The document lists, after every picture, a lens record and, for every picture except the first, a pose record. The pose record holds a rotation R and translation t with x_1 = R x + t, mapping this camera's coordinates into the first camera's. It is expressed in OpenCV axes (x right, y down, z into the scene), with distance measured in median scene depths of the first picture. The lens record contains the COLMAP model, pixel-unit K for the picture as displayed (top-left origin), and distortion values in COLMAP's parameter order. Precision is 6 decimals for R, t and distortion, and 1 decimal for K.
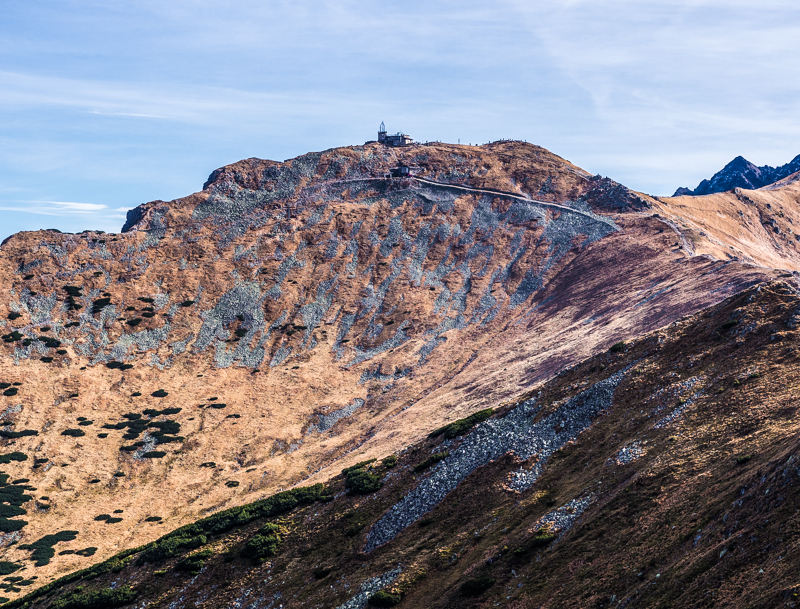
lens RADIAL K [[2226.1, 0, 400.1], [0, 2226.1, 303.8], [0, 0, 1]] dist [-0.019480, 0.000000]
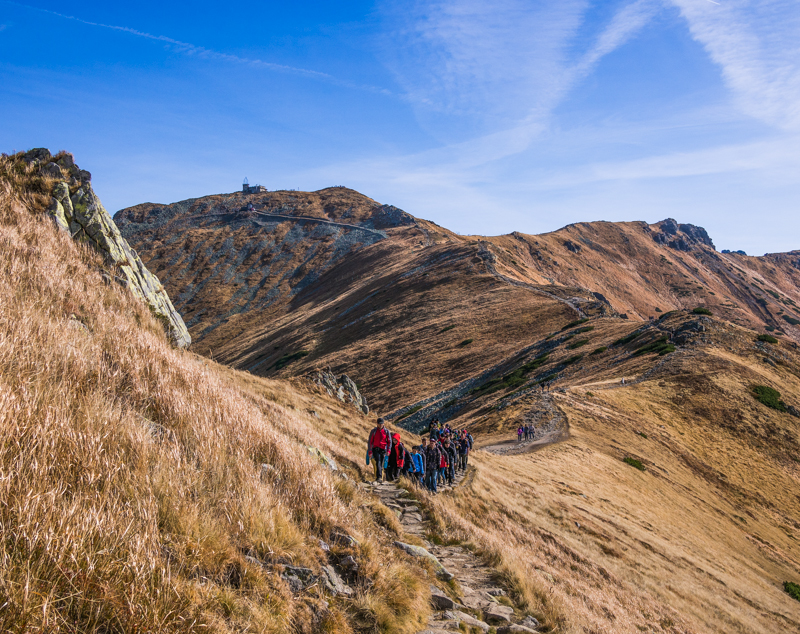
lens RADIAL K [[1139.7, 0, 399.8], [0, 1139.7, 318.5], [0, 0, 1]] dist [-0.009901, 0.000000]
pose [[0.999909, -0.011739, -0.006655, 0.099821], [0.011593, 0.999701, -0.021537, 0.024261], [0.006906, 0.021457, 0.999746, 0.322594]]
